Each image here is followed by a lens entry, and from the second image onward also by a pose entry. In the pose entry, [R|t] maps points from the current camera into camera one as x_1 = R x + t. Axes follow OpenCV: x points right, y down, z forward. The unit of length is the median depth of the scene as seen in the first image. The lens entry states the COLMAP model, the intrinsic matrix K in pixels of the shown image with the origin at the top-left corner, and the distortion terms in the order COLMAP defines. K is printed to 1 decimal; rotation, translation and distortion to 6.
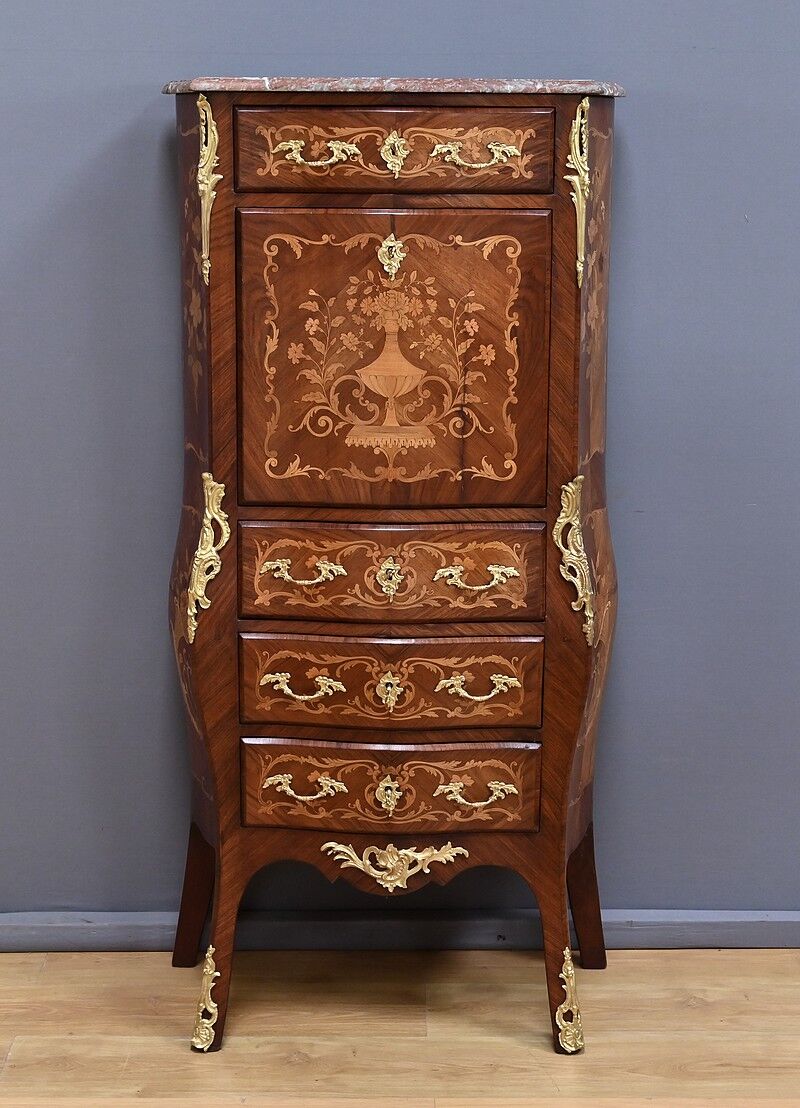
lens RADIAL K [[2038.8, 0, 404.0], [0, 2038.8, 560.8], [0, 0, 1]] dist [0.023831, 0.000000]
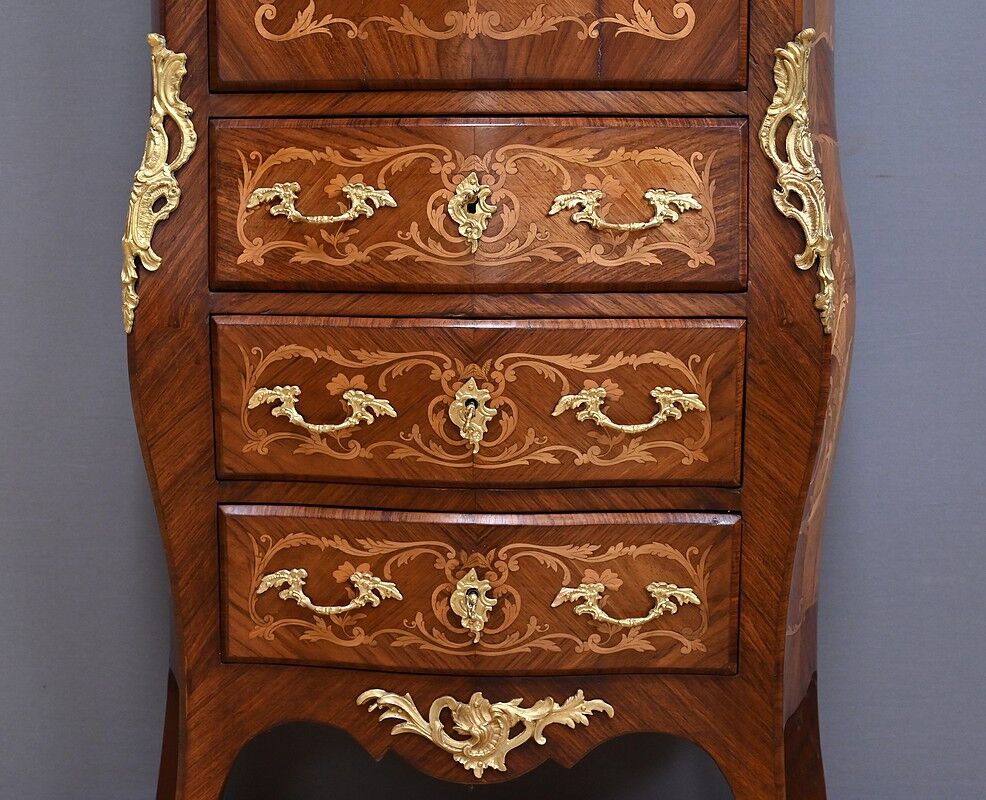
lens RADIAL K [[1793.4, 0, 482.4], [0, 1793.4, 393.5], [0, 0, 1]] dist [0.004140, 0.000000]
pose [[0.999070, -0.002400, -0.043057, 0.016763], [-0.001121, 0.996667, -0.081565, 0.096830], [0.043109, 0.081538, 0.995738, 0.494269]]
